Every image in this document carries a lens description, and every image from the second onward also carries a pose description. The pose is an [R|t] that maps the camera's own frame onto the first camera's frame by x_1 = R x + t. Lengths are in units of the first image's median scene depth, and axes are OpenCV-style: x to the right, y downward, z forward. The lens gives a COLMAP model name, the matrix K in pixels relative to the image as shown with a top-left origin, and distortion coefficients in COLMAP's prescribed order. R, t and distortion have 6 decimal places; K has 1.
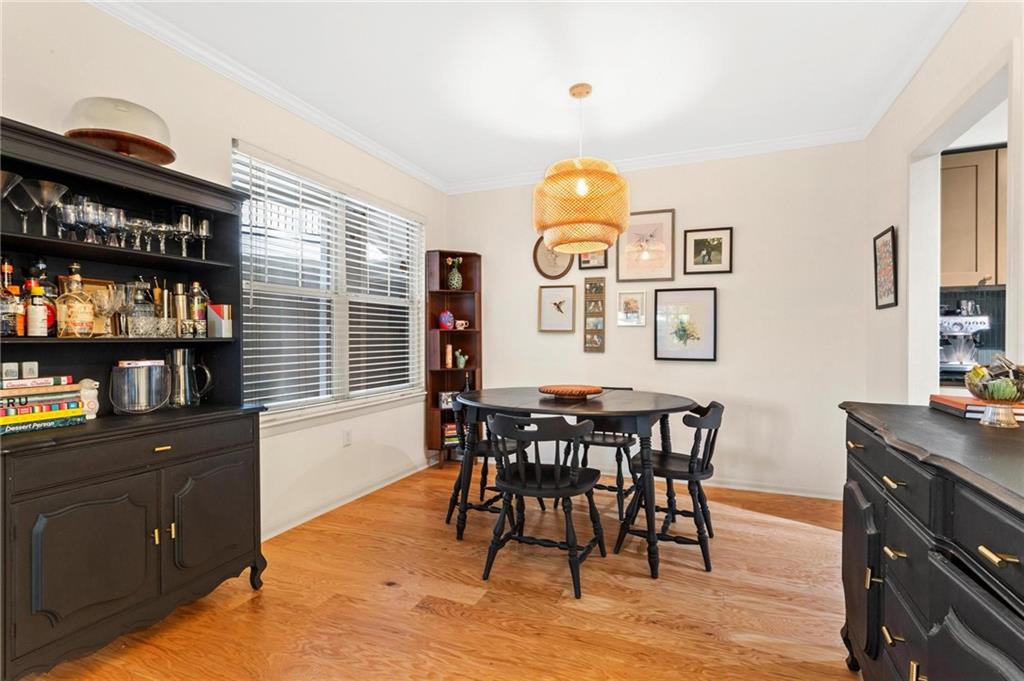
lens RADIAL K [[492.9, 0, 507.0], [0, 492.9, 340.0], [0, 0, 1]] dist [-0.002202, 0.003867]
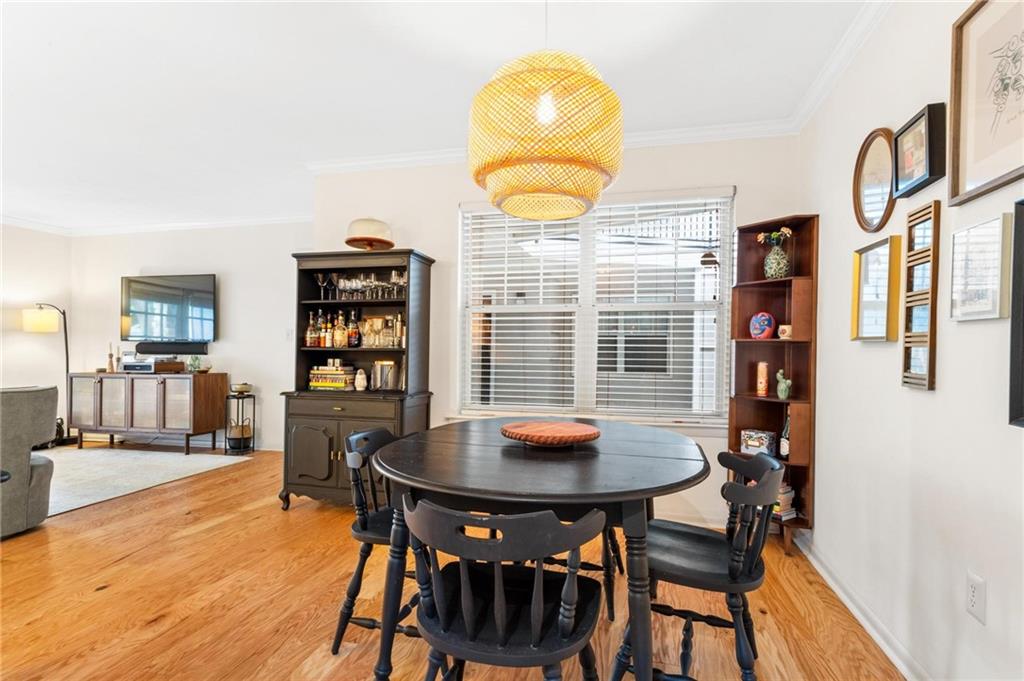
lens RADIAL K [[492.9, 0, 514.8], [0, 492.9, 353.3], [0, 0, 1]] dist [-0.002202, 0.003867]
pose [[0.162776, 0.012464, -0.986584, 0.591876], [-0.012812, 0.999863, 0.010518, -0.005885], [0.986580, 0.010928, 0.162914, 0.665366]]
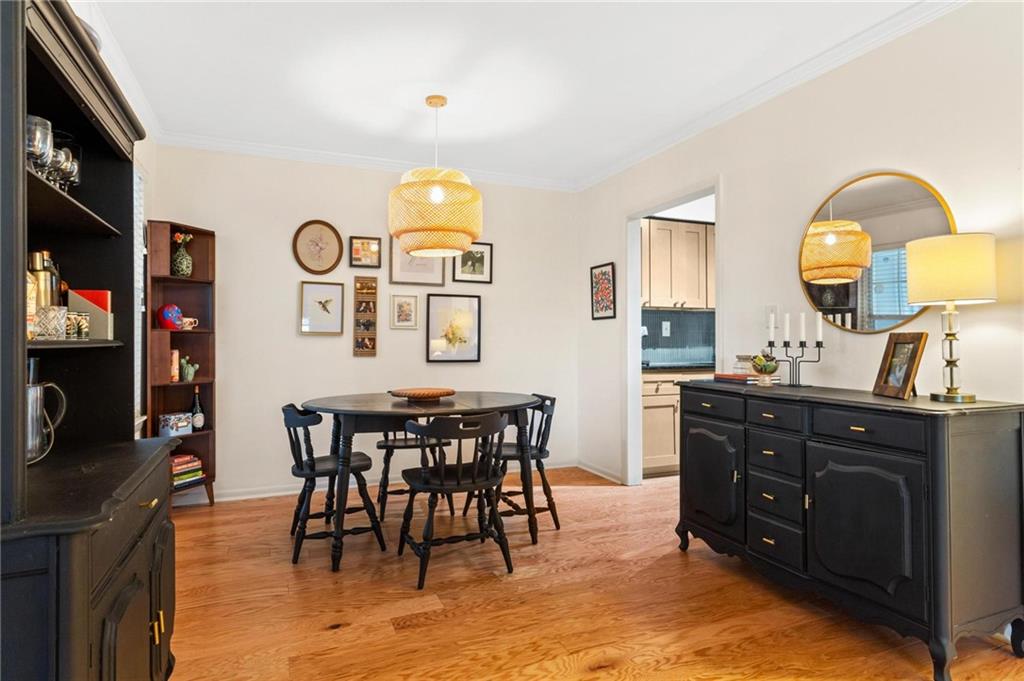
lens RADIAL K [[571.5, 0, 511.2], [0, 571.5, 331.3], [0, 0, 1]] dist [0.001710, 0.001212]
pose [[0.701121, 0.011926, 0.712943, -0.451877], [0.003158, 0.999798, -0.019829, -0.000176], [-0.713036, 0.016154, 0.700942, 0.043870]]
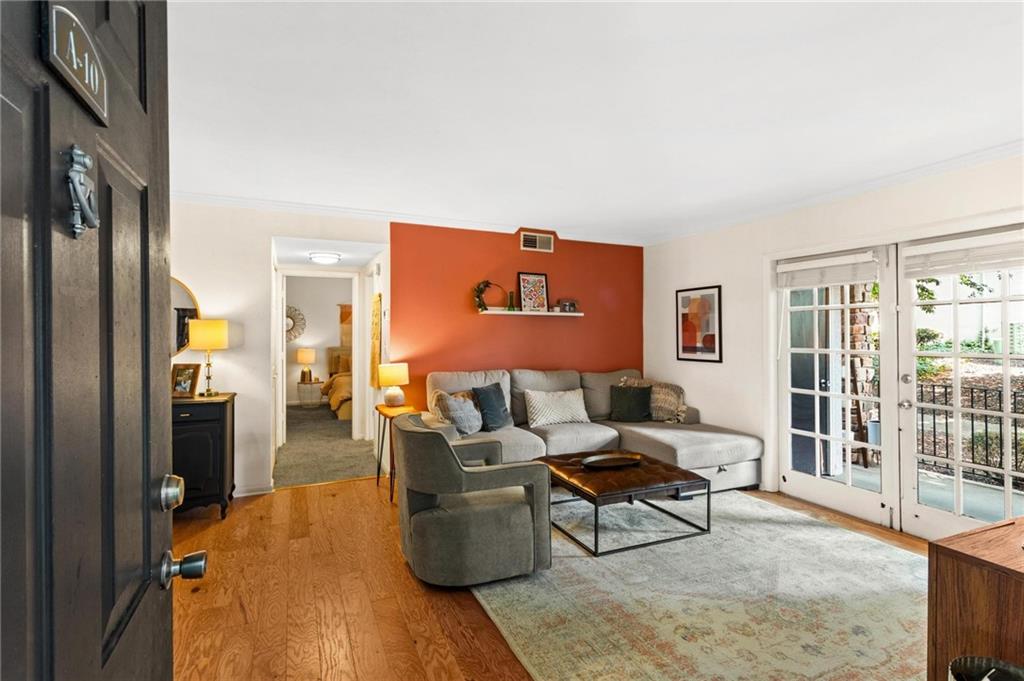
lens RADIAL K [[492.9, 0, 513.6], [0, 492.9, 333.6], [0, 0, 1]] dist [-0.002202, 0.003867]
pose [[-0.737823, 0.000492, 0.674994, -0.938107], [0.002816, 0.999993, 0.002349, -0.074392], [-0.674988, 0.003634, -0.737820, 0.475473]]
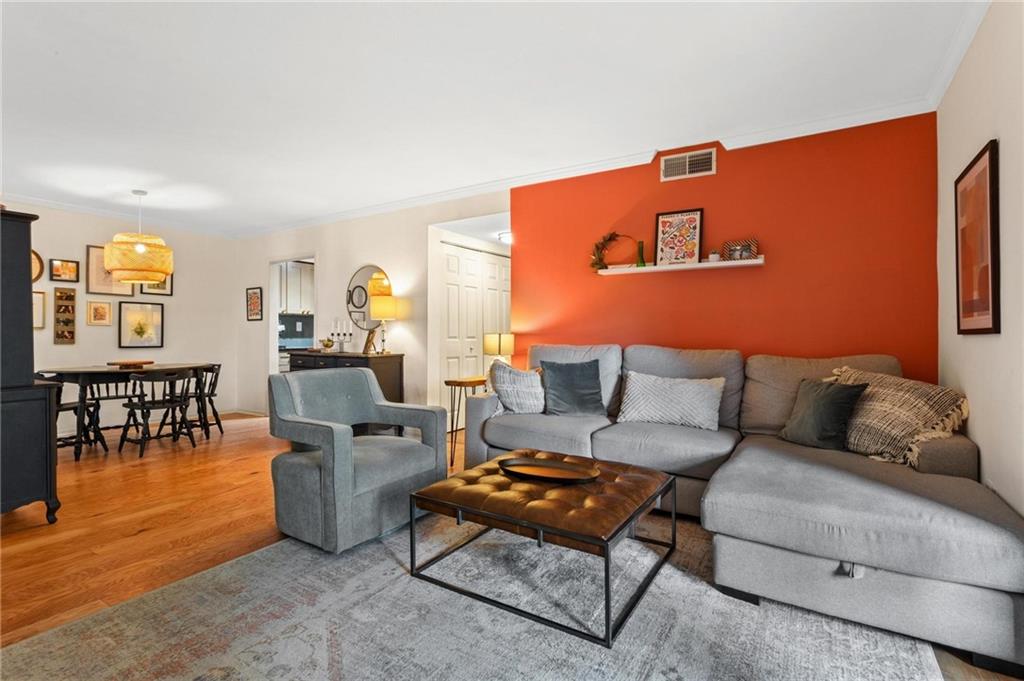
lens RADIAL K [[492.9, 0, 520.5], [0, 492.9, 334.4], [0, 0, 1]] dist [-0.002202, 0.003867]
pose [[0.154605, 0.002275, 0.987974, -1.063561], [0.005090, 0.999982, -0.003099, 0.010296], [-0.987963, 0.005508, 0.154590, -0.474968]]
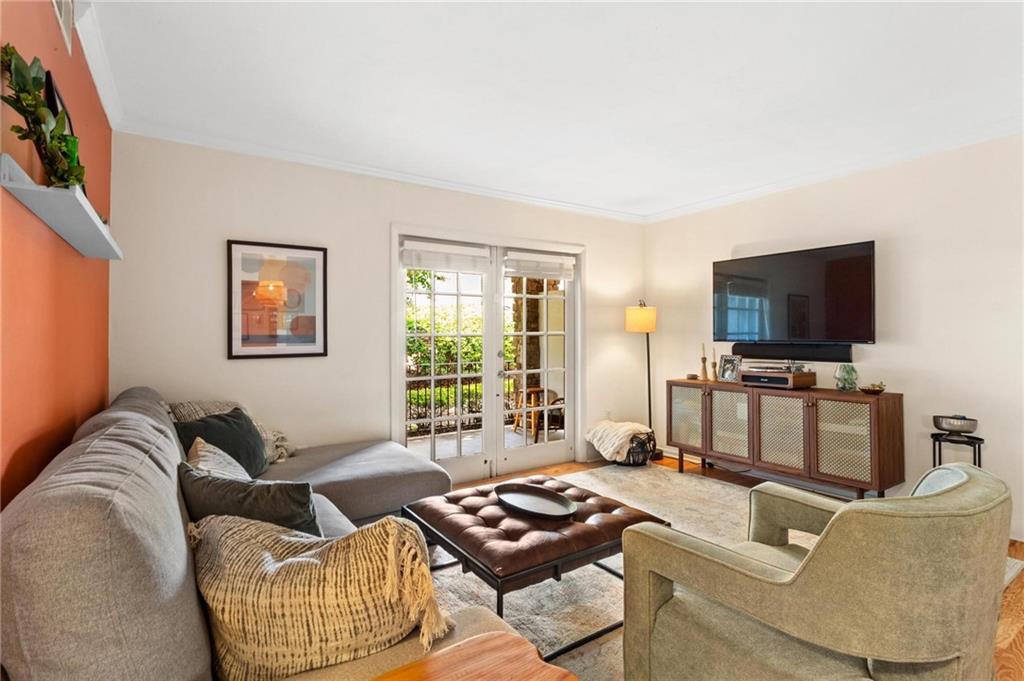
lens RADIAL K [[492.9, 0, 512.2], [0, 492.9, 326.3], [0, 0, 1]] dist [-0.002202, 0.003867]
pose [[-0.542131, -0.007370, -0.840261, 0.177688], [-0.000520, 0.999964, -0.008435, -0.040257], [0.840294, -0.004136, -0.542116, -0.068322]]
